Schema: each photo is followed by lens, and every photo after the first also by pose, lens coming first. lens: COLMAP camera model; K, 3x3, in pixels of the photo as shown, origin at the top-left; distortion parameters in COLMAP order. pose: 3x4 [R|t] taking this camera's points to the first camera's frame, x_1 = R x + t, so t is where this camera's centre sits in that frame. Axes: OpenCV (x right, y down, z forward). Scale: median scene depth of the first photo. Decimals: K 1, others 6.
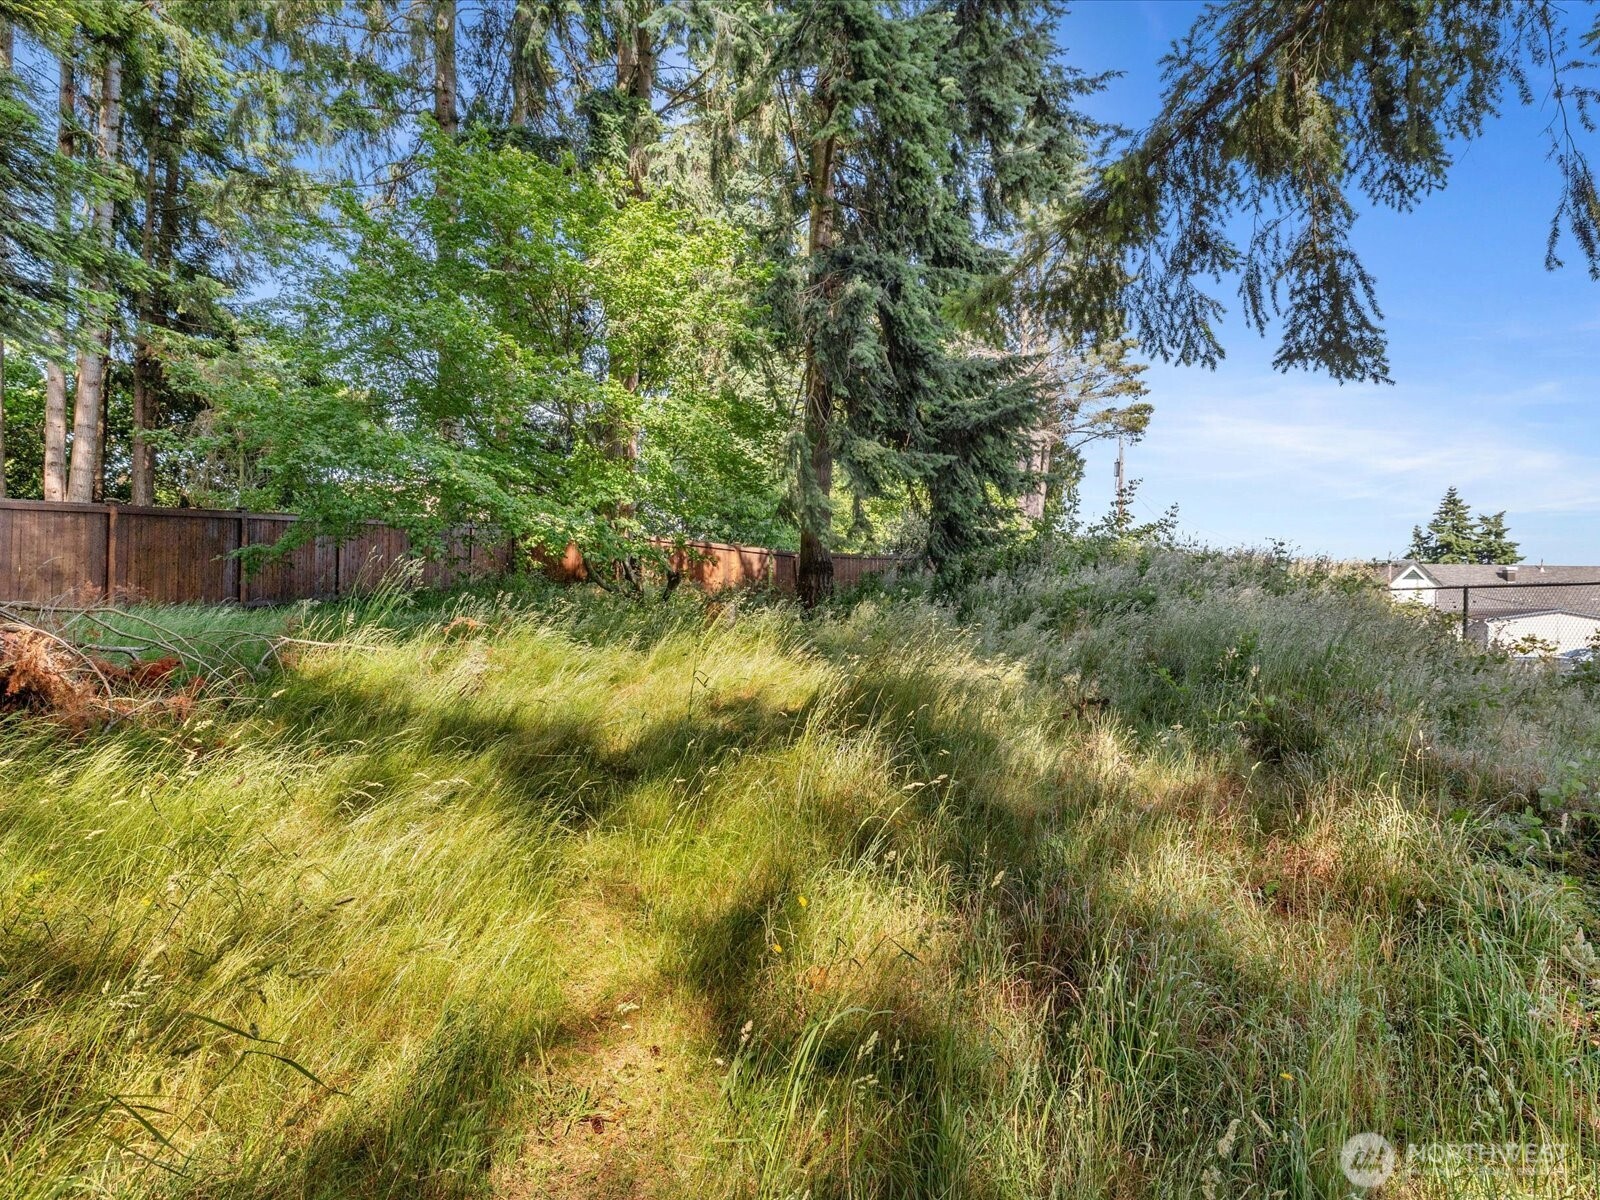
lens RADIAL K [[793.7, 0, 799.4], [0, 793.7, 570.7], [0, 0, 1]] dist [0.000599, 0.000170]
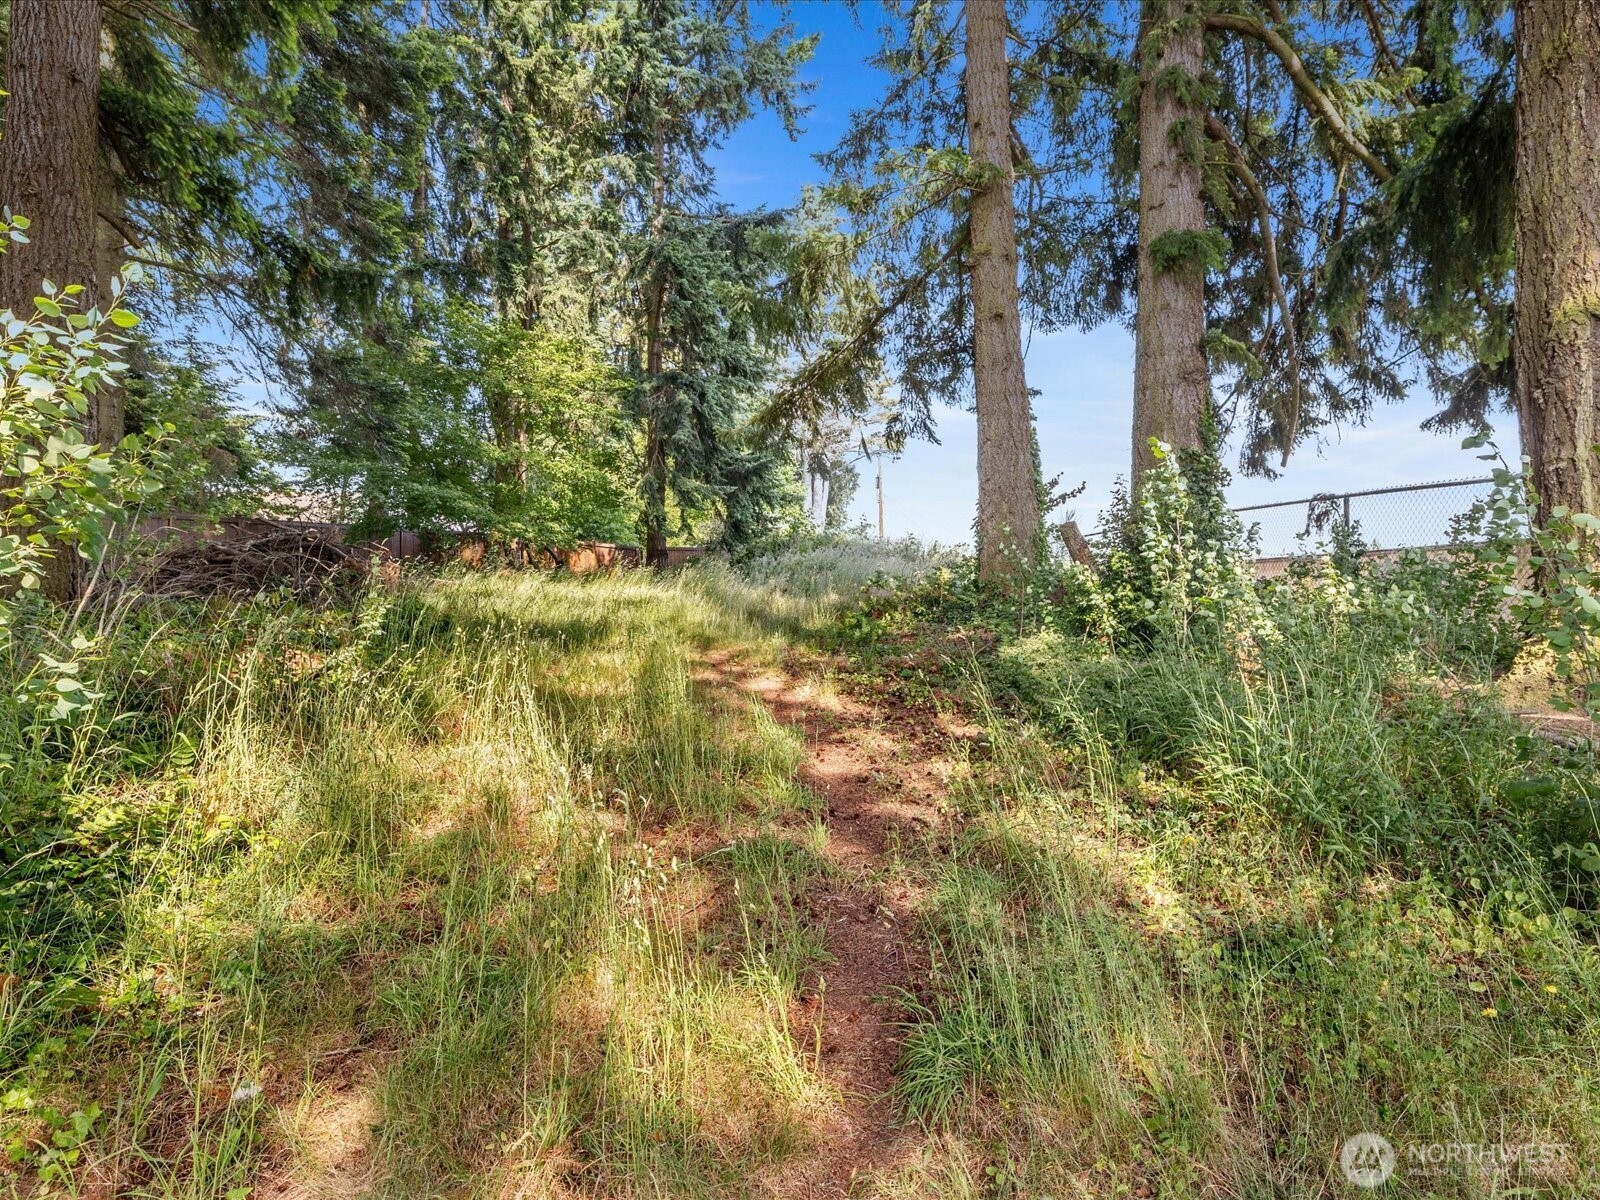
lens RADIAL K [[793.7, 0, 799.4], [0, 793.7, 570.7], [0, 0, 1]] dist [0.000599, 0.000170]
pose [[0.973825, -0.021775, 0.226252, -0.066428], [0.022343, 0.999750, 0.000047, 0.040295], [-0.226197, 0.005009, 0.974069, -0.681059]]
